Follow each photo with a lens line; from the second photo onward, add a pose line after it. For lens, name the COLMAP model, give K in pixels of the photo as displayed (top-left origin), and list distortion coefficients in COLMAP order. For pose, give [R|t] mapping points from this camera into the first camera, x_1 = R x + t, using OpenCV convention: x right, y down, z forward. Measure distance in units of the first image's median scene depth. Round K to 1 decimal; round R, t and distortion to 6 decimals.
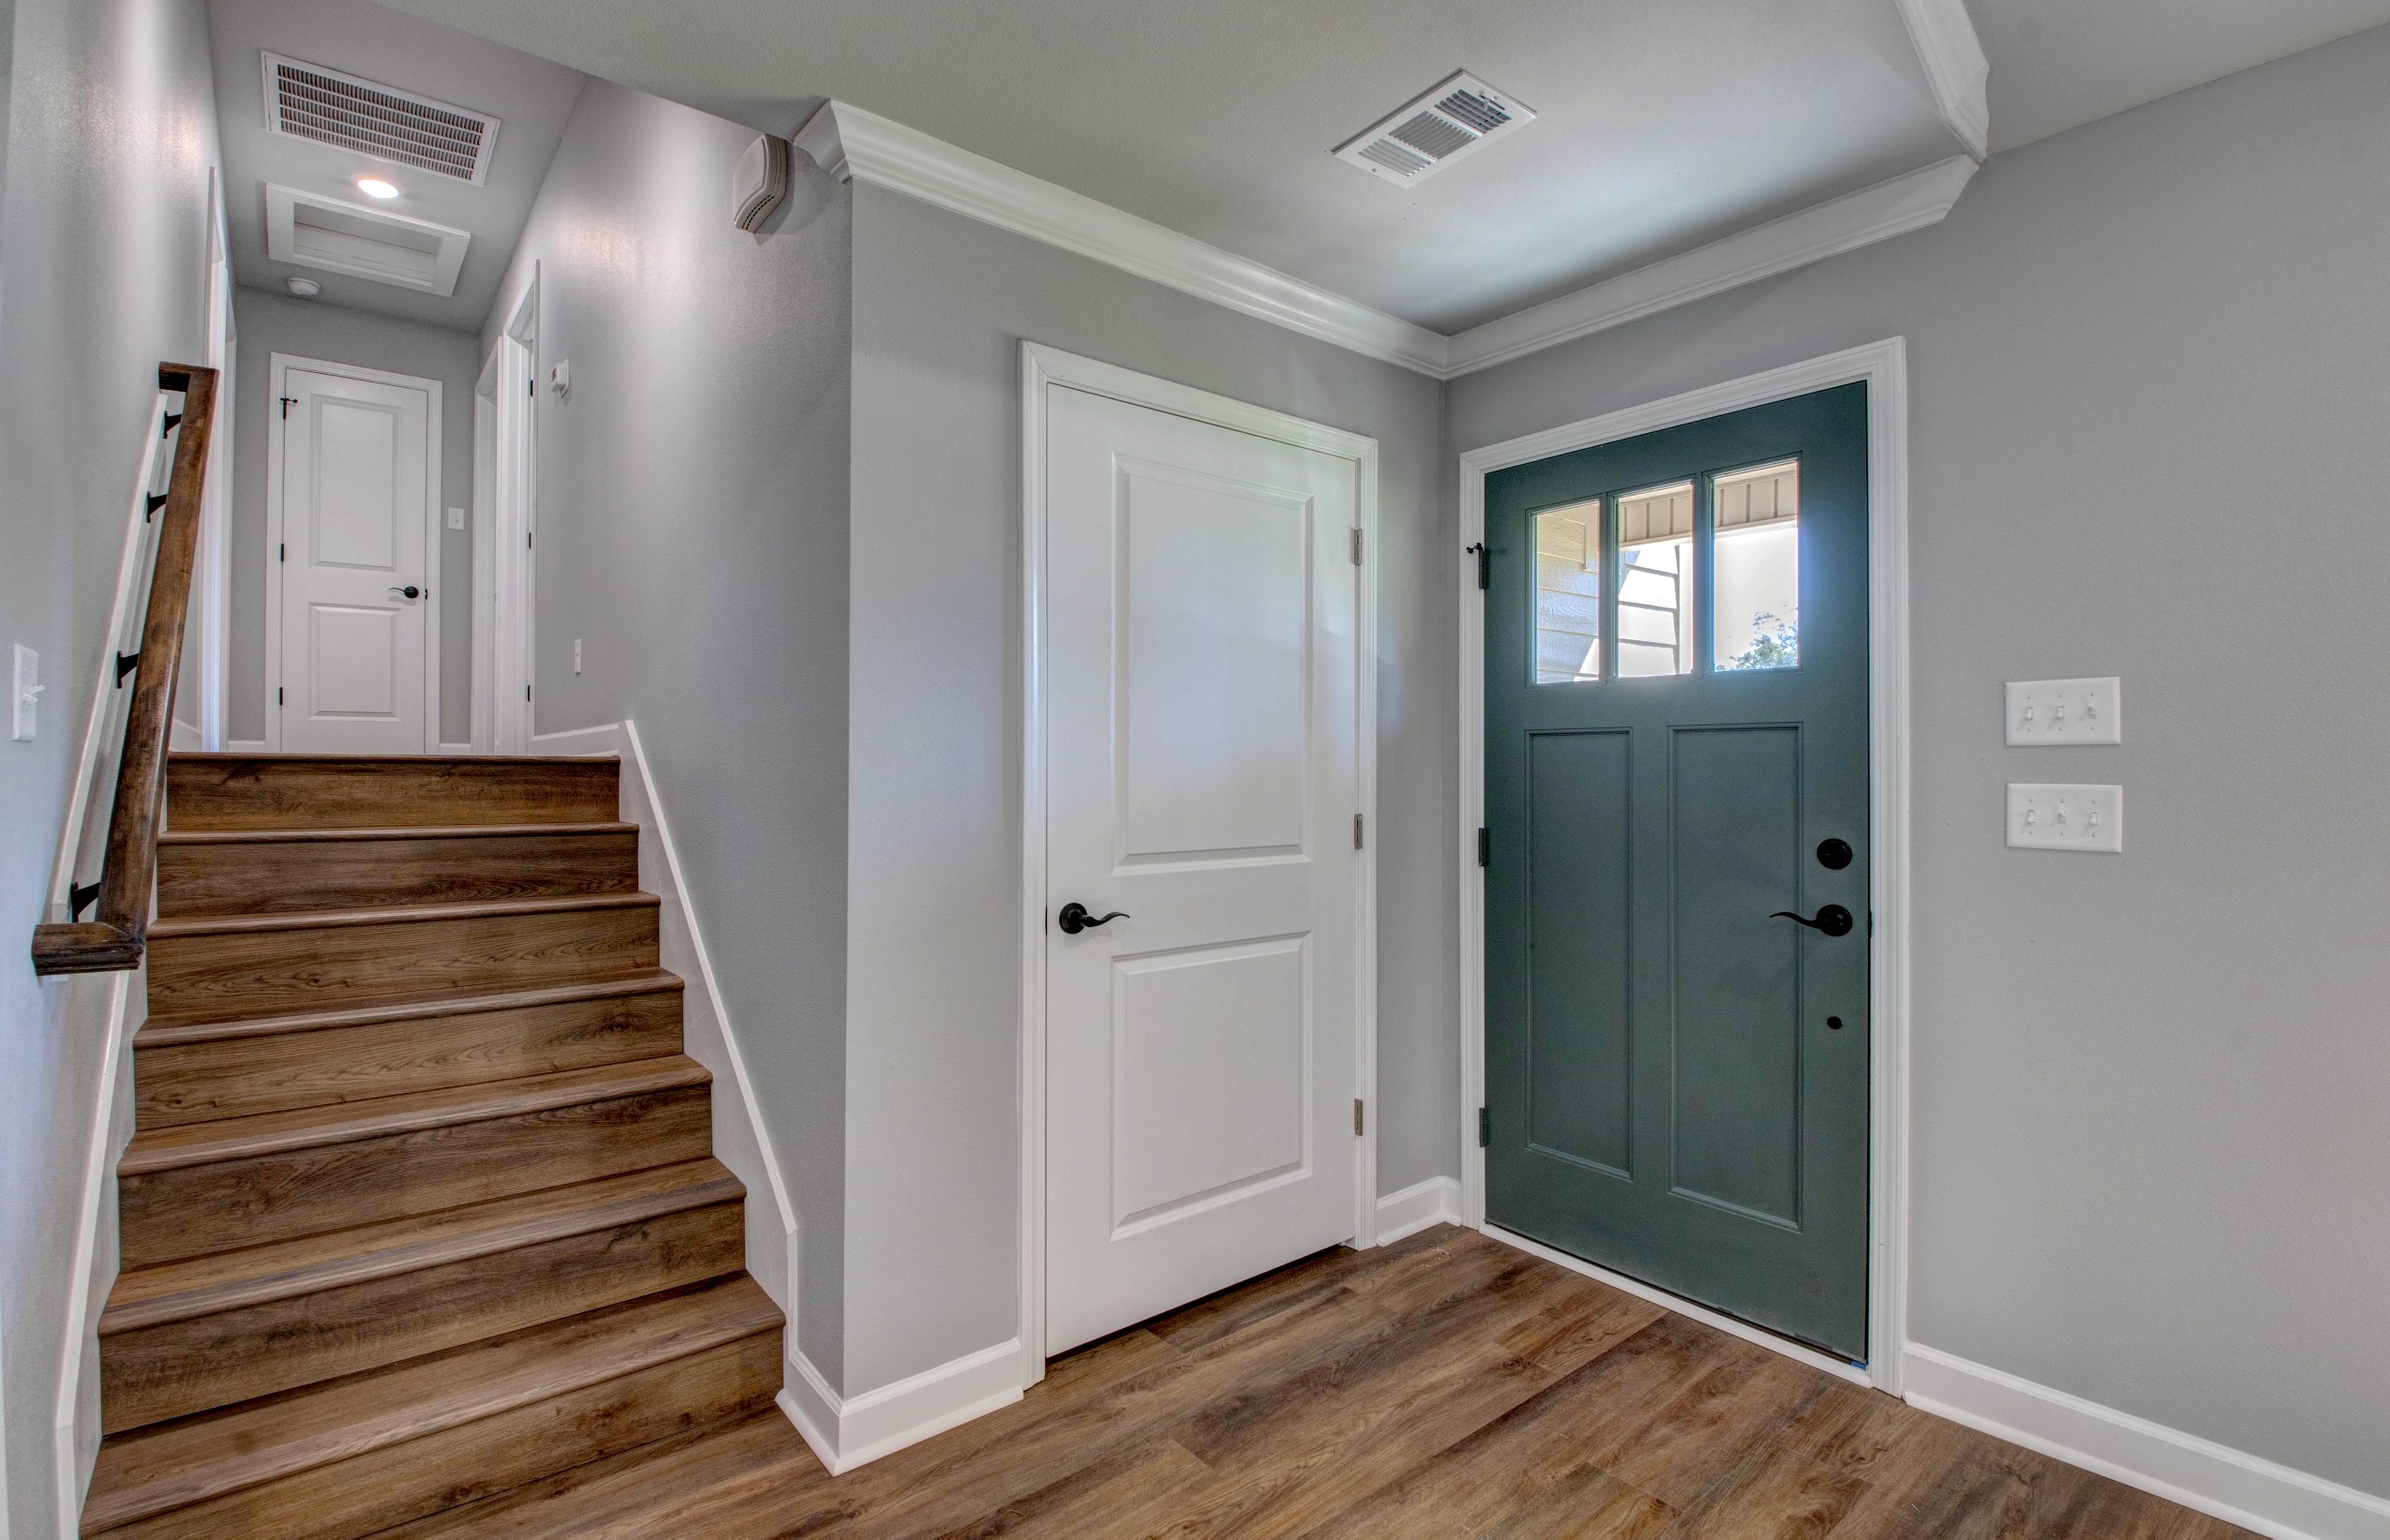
lens RADIAL K [[1112.9, 0, 1209.6], [0, 1112.9, 761.4], [0, 0, 1]] dist [-0.012721, -0.002794]
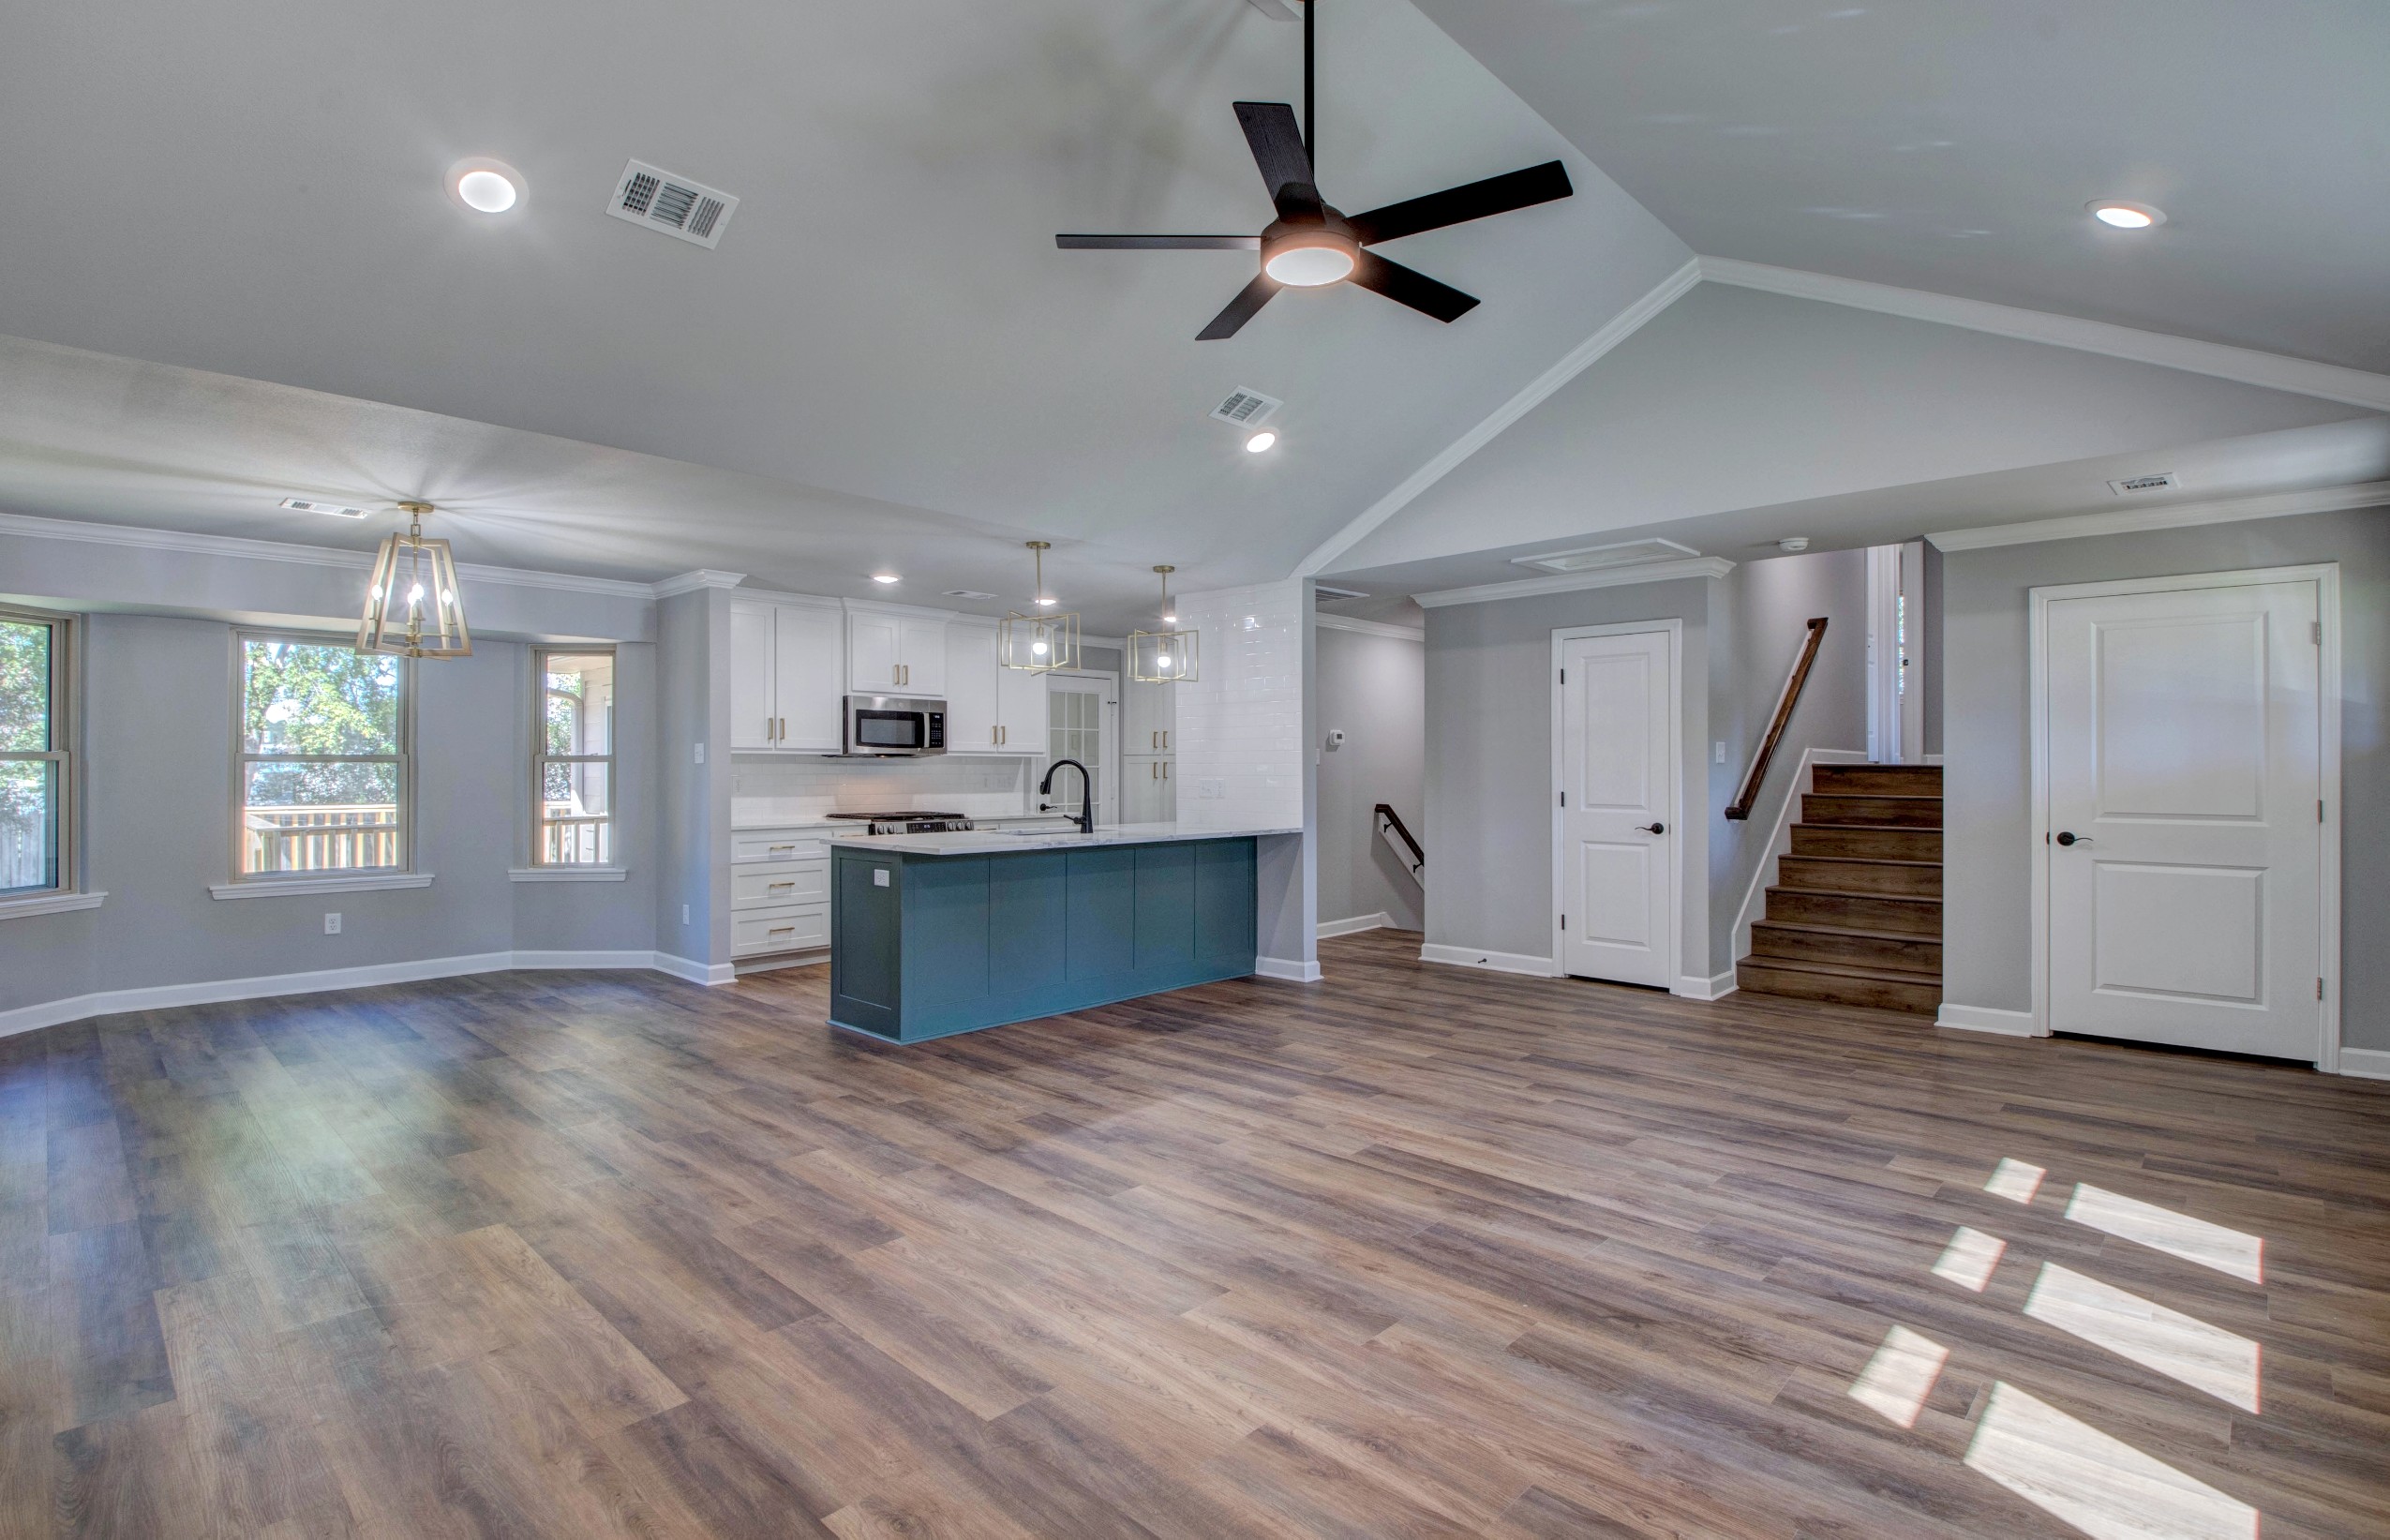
lens RADIAL K [[1112.9, 0, 1193.3], [0, 1112.9, 760.9], [0, 0, 1]] dist [-0.012721, -0.002794]
pose [[0.114316, -0.006059, -0.993426, 1.776395], [0.009995, 0.999938, -0.004948, -0.019848], [0.993394, -0.009364, 0.114370, -0.932747]]
